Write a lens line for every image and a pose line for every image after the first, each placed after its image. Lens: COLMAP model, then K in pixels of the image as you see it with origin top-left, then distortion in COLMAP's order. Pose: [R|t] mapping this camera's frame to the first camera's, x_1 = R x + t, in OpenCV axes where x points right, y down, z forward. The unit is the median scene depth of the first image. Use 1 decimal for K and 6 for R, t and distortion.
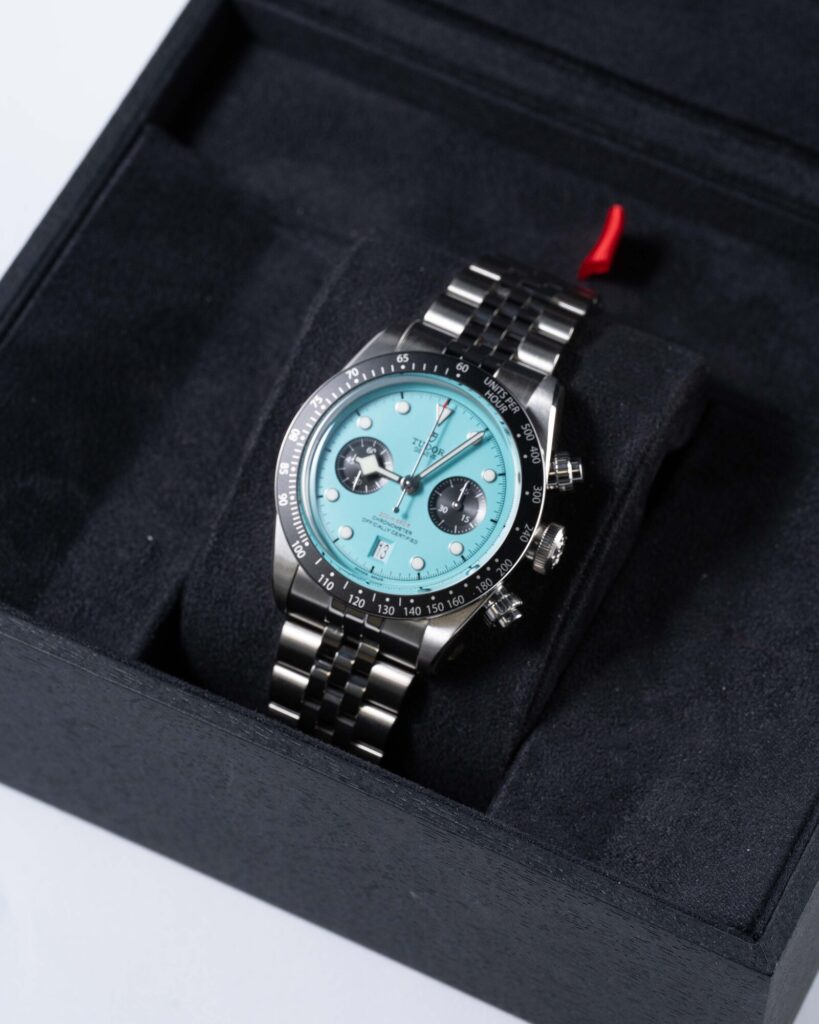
lens RADIAL K [[4683.5, 0, 409.5], [0, 4683.5, 512.0], [0, 0, 1]] dist [0.797861, 0.277208]
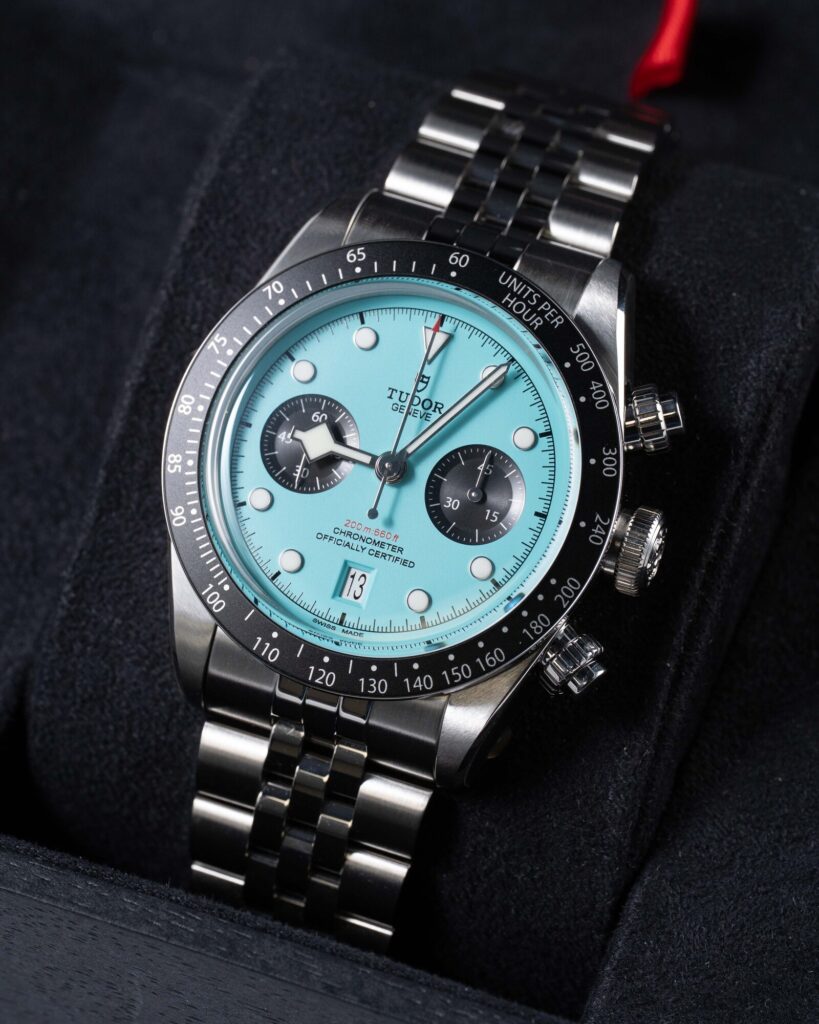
lens RADIAL K [[5422.6, 0, 409.2], [0, 5422.6, 445.0], [0, 0, 1]] dist [0.951052, -1.651802]
pose [[0.994378, -0.105527, 0.008745, -0.003278], [0.105597, 0.994377, -0.007978, -0.003036], [-0.007854, 0.008857, 0.999930, 0.320466]]
